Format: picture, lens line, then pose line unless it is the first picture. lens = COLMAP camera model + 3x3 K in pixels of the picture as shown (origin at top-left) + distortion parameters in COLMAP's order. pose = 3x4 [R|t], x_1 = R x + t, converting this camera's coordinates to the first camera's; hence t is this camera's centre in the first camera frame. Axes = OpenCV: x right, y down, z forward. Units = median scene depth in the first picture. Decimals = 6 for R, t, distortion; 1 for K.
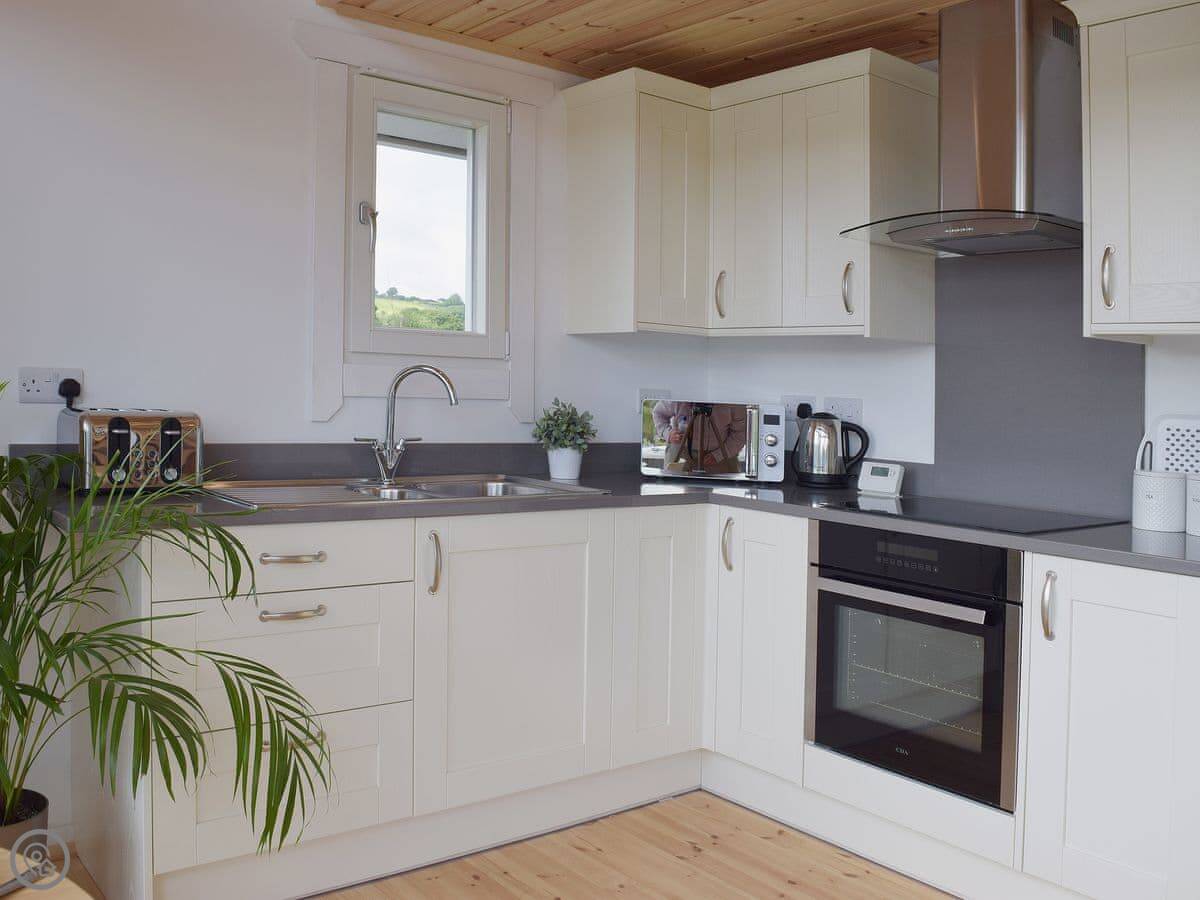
lens RADIAL K [[1040.1, 0, 602.5], [0, 1040.1, 395.8], [0, 0, 1]] dist [-0.066644, 0.002059]
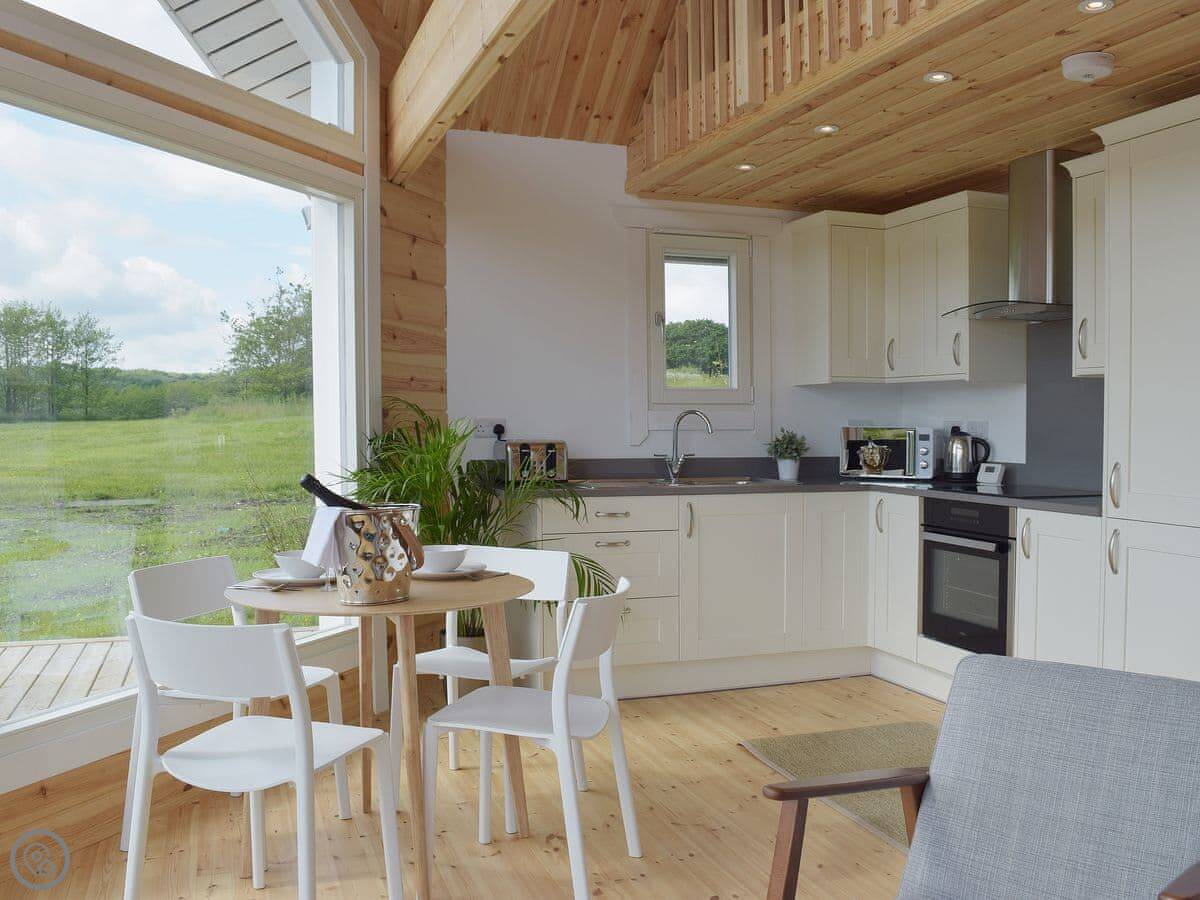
lens RADIAL K [[1083.7, 0, 600.0], [0, 1083.7, 450.0], [0, 0, 1]] dist [-0.005794, -0.005061]
pose [[0.933433, -0.023638, -0.357972, 0.307560], [0.026971, 0.999627, 0.004321, 0.023371], [0.357736, -0.013688, 0.933722, -0.673017]]
